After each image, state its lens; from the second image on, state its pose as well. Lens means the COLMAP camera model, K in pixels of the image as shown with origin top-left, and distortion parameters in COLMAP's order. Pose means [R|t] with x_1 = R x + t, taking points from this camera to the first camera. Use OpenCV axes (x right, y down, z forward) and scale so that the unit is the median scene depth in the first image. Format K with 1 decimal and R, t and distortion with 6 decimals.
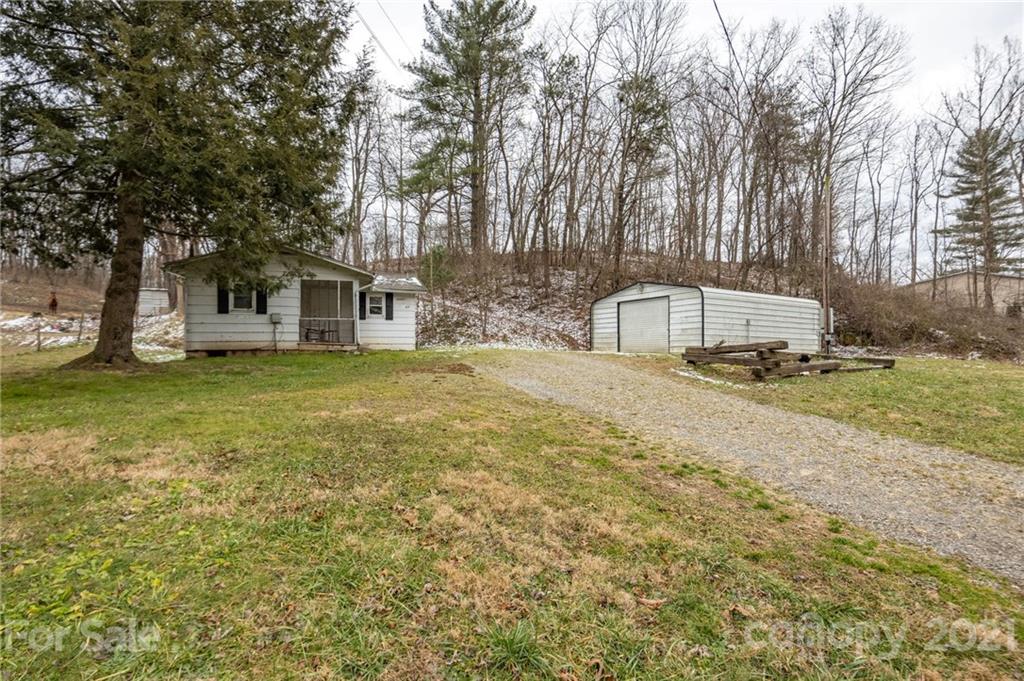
lens RADIAL K [[497.7, 0, 514.2], [0, 497.7, 346.4], [0, 0, 1]] dist [-0.030070, -0.001426]
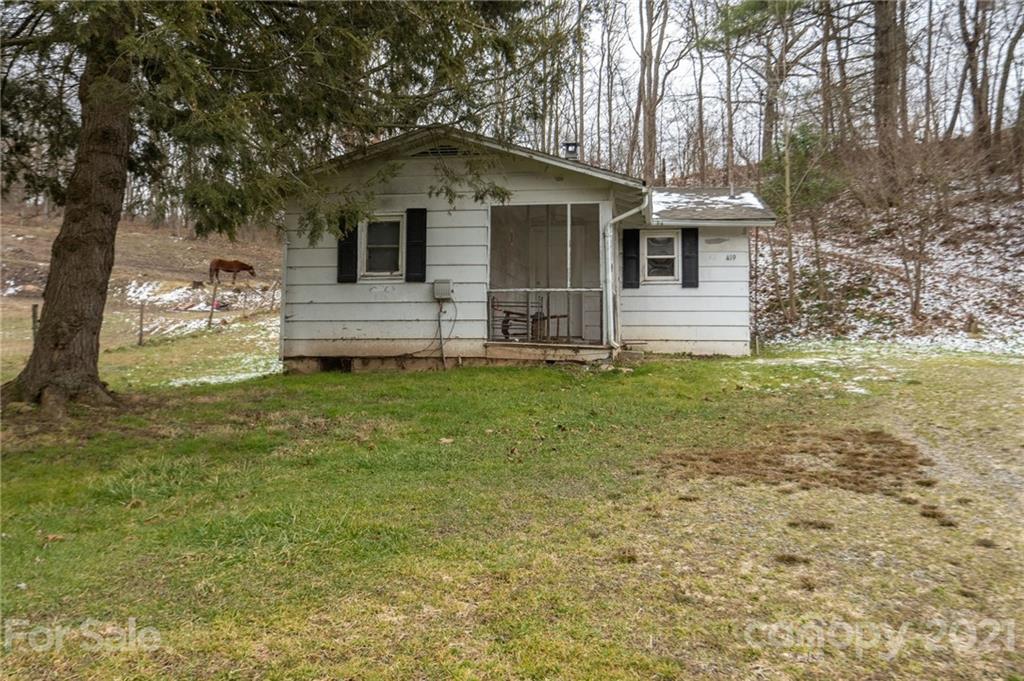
lens RADIAL K [[846.6, 0, 515.1], [0, 846.6, 277.6], [0, 0, 1]] dist [0.009356, 0.000758]
pose [[0.885711, -0.022313, -0.463701, -0.030031], [-0.003779, 0.998465, -0.055263, -0.016511], [0.464222, 0.050699, 0.884266, 0.210011]]
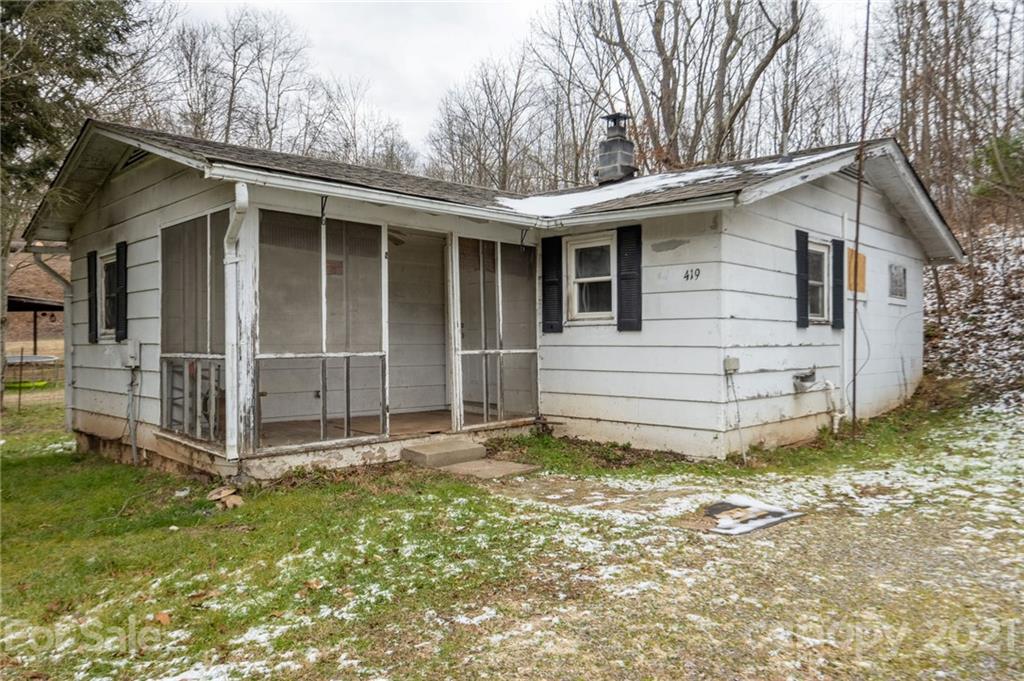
lens RADIAL K [[728.7, 0, 503.3], [0, 728.7, 343.9], [0, 0, 1]] dist [-0.014238, 0.002761]
pose [[0.462525, 0.004924, -0.886592, 0.047739], [0.011608, 0.999865, 0.011609, -0.044591], [0.886530, -0.015661, 0.462406, 0.660977]]
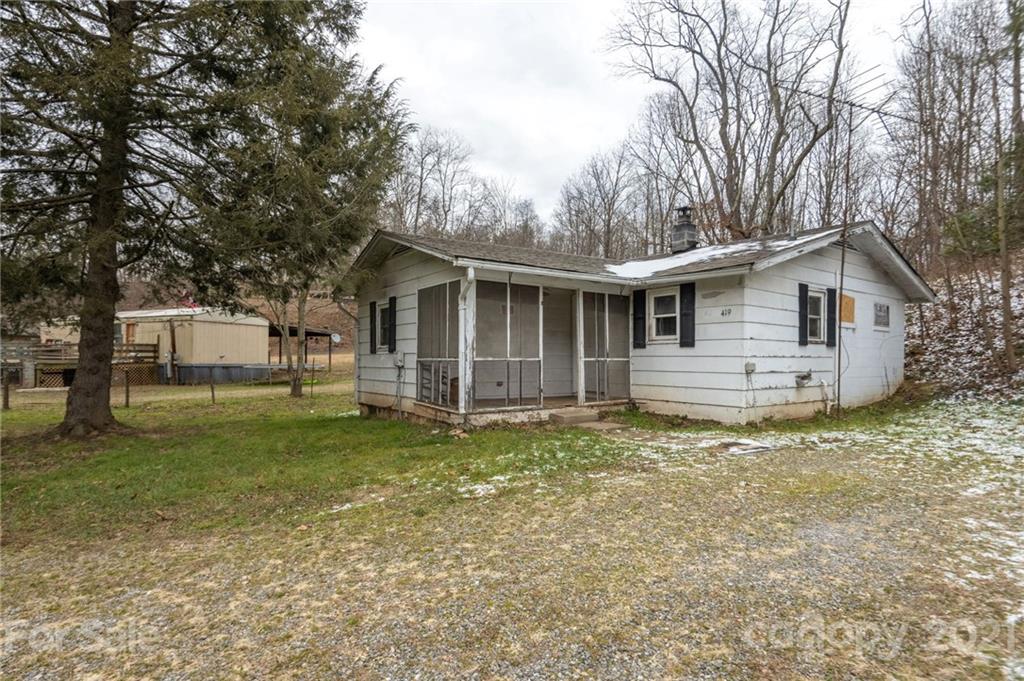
lens RADIAL K [[536.2, 0, 509.5], [0, 536.2, 361.8], [0, 0, 1]] dist [-0.010251, -0.002218]
pose [[0.297781, 0.009353, -0.954588, 0.122267], [0.005737, 0.999916, 0.011586, -0.040431], [0.954617, -0.008926, 0.297702, 0.619635]]
